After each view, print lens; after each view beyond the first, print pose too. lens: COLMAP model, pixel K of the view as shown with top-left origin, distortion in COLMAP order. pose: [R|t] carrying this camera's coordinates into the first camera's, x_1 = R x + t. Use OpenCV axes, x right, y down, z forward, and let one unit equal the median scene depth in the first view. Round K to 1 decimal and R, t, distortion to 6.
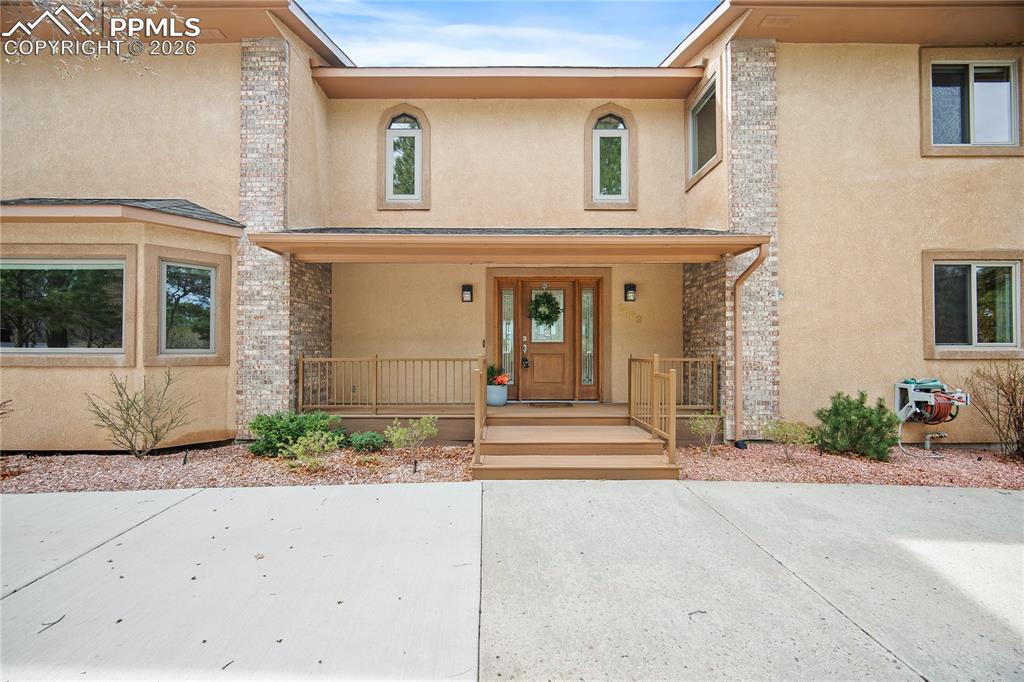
lens RADIAL K [[437.6, 0, 512.0], [0, 437.6, 341.0], [0, 0, 1]] dist [0.001739, 0.000209]
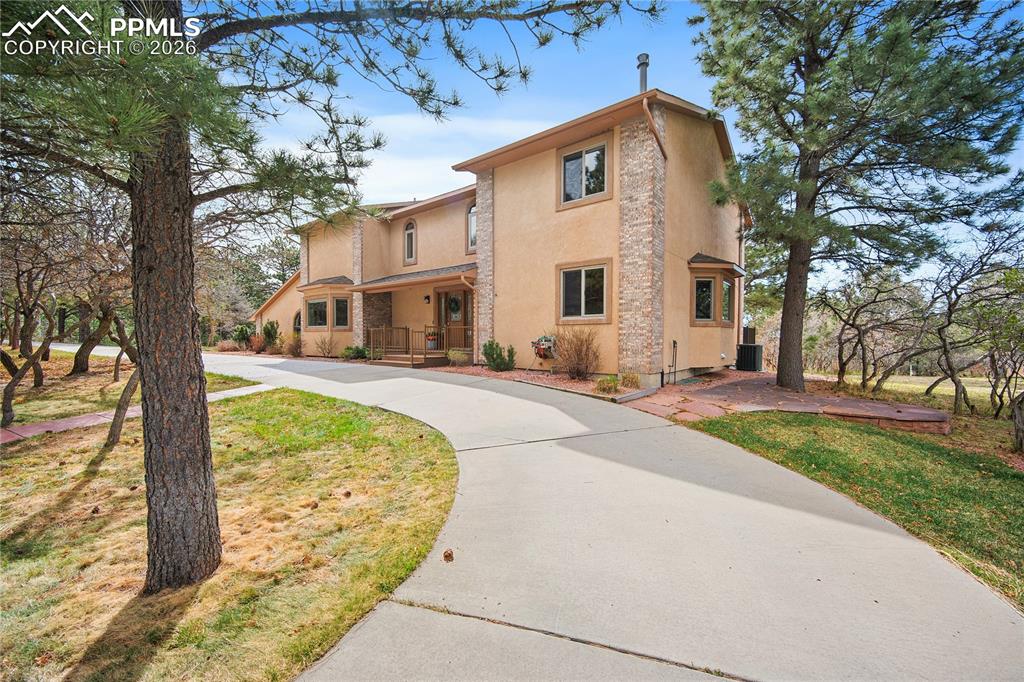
lens RADIAL K [[437.6, 0, 512.0], [0, 437.6, 341.0], [0, 0, 1]] dist [0.001739, 0.000209]
pose [[0.754011, 0.006566, -0.656829, 1.980317], [0.015594, 0.999489, 0.027893, 0.053256], [0.656677, -0.031274, 0.753524, -0.479023]]
